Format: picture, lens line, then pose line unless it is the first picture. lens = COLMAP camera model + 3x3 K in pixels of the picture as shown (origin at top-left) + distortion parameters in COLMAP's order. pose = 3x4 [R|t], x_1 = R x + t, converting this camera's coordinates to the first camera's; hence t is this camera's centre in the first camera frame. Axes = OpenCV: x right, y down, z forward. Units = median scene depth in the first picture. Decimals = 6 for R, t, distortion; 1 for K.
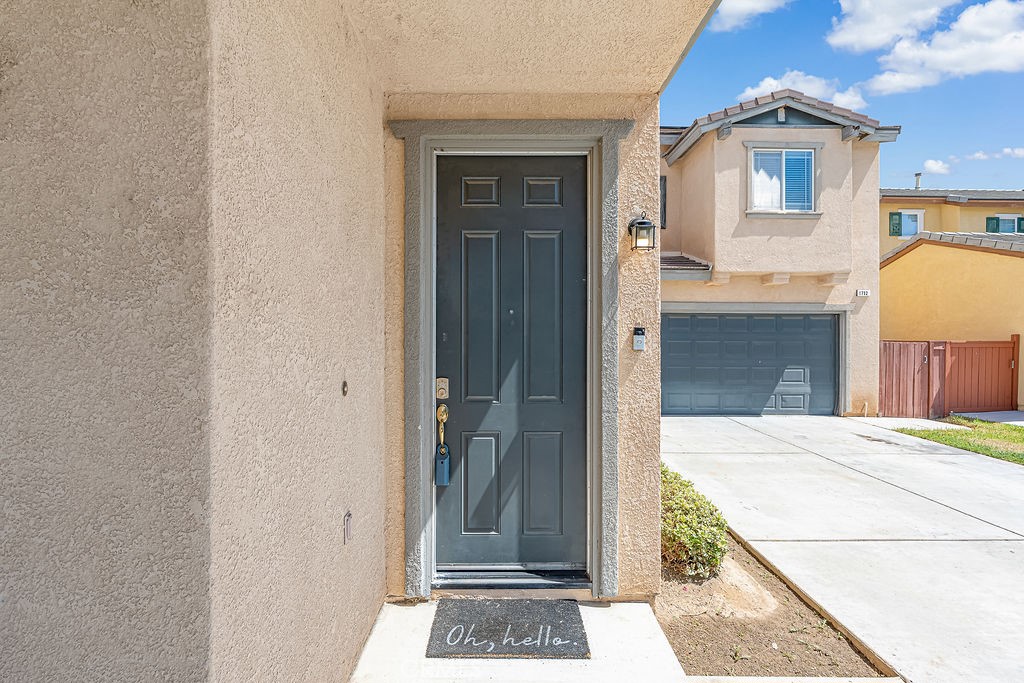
lens RADIAL K [[471.4, 0, 510.9], [0, 471.4, 341.5], [0, 0, 1]] dist [0.000723, -0.000046]
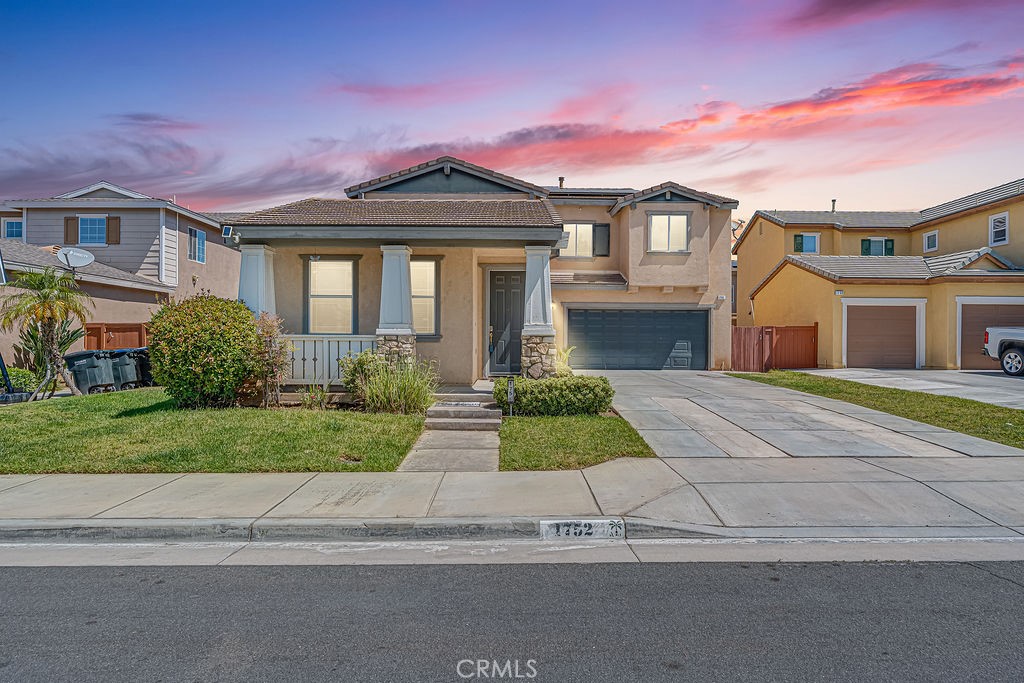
lens RADIAL K [[620.2, 0, 513.5], [0, 620.2, 339.4], [0, 0, 1]] dist [-0.000894, 0.000072]
pose [[0.999909, 0.004236, -0.012773, 0.032088], [-0.004300, 0.999978, -0.004998, 0.061185], [0.012751, 0.005053, 0.999906, -1.220815]]
